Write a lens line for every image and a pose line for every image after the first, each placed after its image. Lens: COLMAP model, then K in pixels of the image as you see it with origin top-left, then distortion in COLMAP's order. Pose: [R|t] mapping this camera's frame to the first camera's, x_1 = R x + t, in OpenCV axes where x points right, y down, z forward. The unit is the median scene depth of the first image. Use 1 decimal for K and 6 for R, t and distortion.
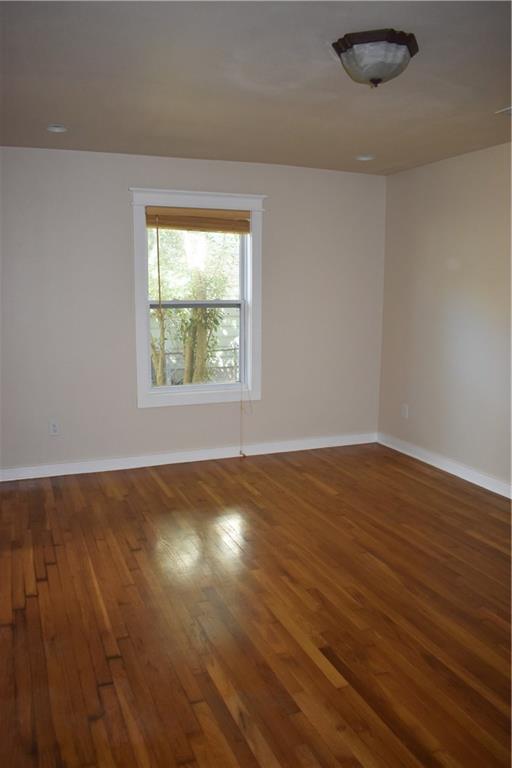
lens RADIAL K [[601.4, 0, 254.8], [0, 601.4, 386.4], [0, 0, 1]] dist [-0.093775, 0.014652]
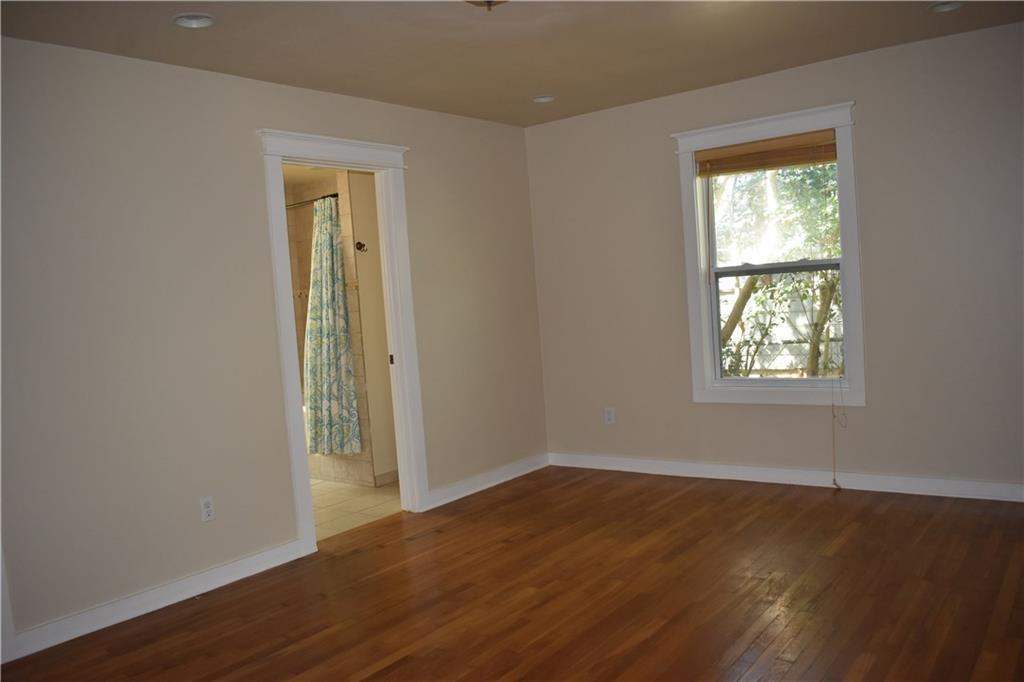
lens RADIAL K [[801.9, 0, 515.5], [0, 801.9, 343.8], [0, 0, 1]] dist [-0.093775, 0.014652]
pose [[0.506699, 0.014574, -0.862000, 0.646665], [-0.060667, 0.997981, -0.018788, -0.007893], [0.859986, 0.061815, 0.506560, 0.267193]]
